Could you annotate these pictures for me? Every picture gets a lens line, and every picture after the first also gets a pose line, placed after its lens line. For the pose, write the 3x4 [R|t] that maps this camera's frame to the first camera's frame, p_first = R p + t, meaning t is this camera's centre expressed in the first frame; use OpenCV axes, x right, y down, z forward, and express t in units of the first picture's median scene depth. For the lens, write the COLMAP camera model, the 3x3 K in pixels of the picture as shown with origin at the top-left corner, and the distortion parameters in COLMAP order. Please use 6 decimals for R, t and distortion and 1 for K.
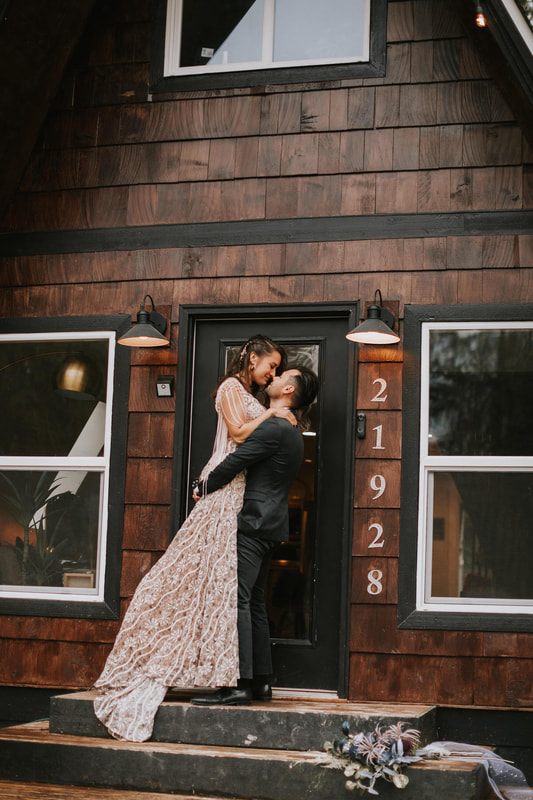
lens RADIAL K [[1371.6, 0, 278.1], [0, 1371.6, 399.6], [0, 0, 1]] dist [-0.155647, 0.112137]
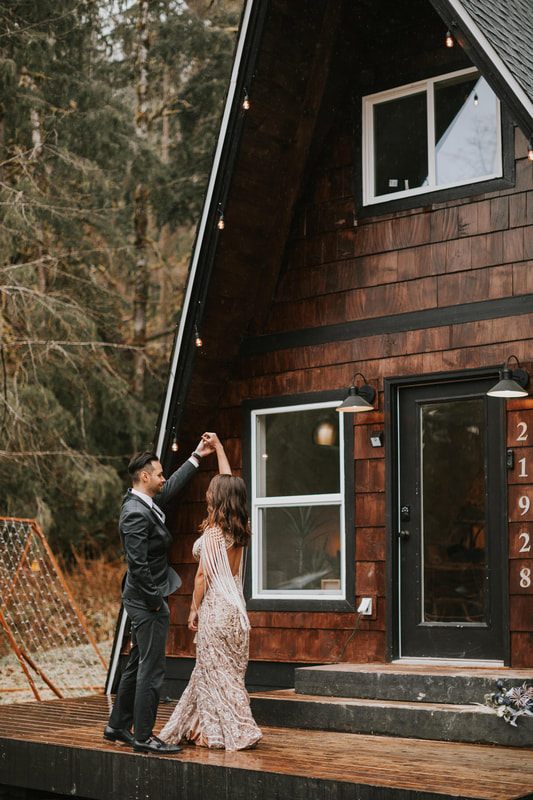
lens RADIAL K [[1355.3, 0, 266.5], [0, 1355.3, 400.0], [0, 0, 1]] dist [-0.213998, 0.687079]
pose [[0.912985, -0.087109, -0.398585, 0.356789], [0.088886, 0.995943, -0.014060, -0.039440], [0.398193, -0.022592, 0.917023, -0.270037]]
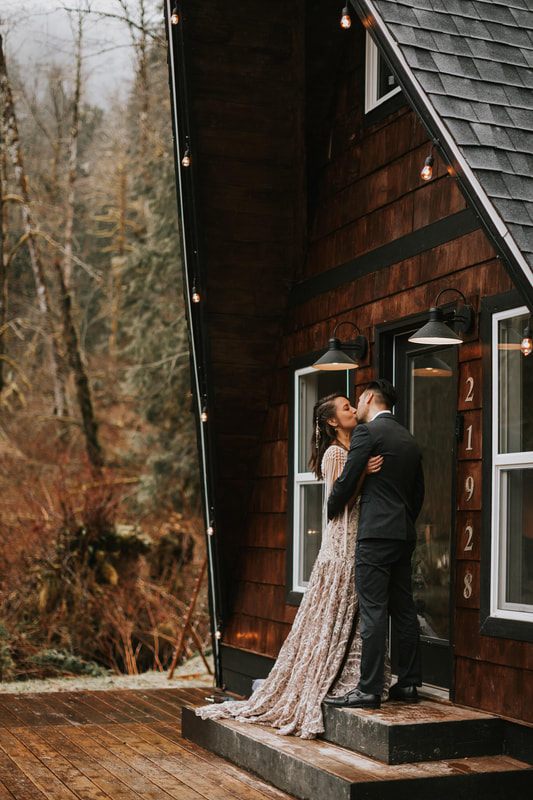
lens RADIAL K [[1355.3, 0, 266.5], [0, 1355.3, 400.0], [0, 0, 1]] dist [-0.213998, 0.687079]
pose [[0.568984, -0.096211, -0.816701, 0.754710], [0.113405, 0.992824, -0.037952, 0.020164], [0.814492, -0.071024, 0.575812, 0.319394]]
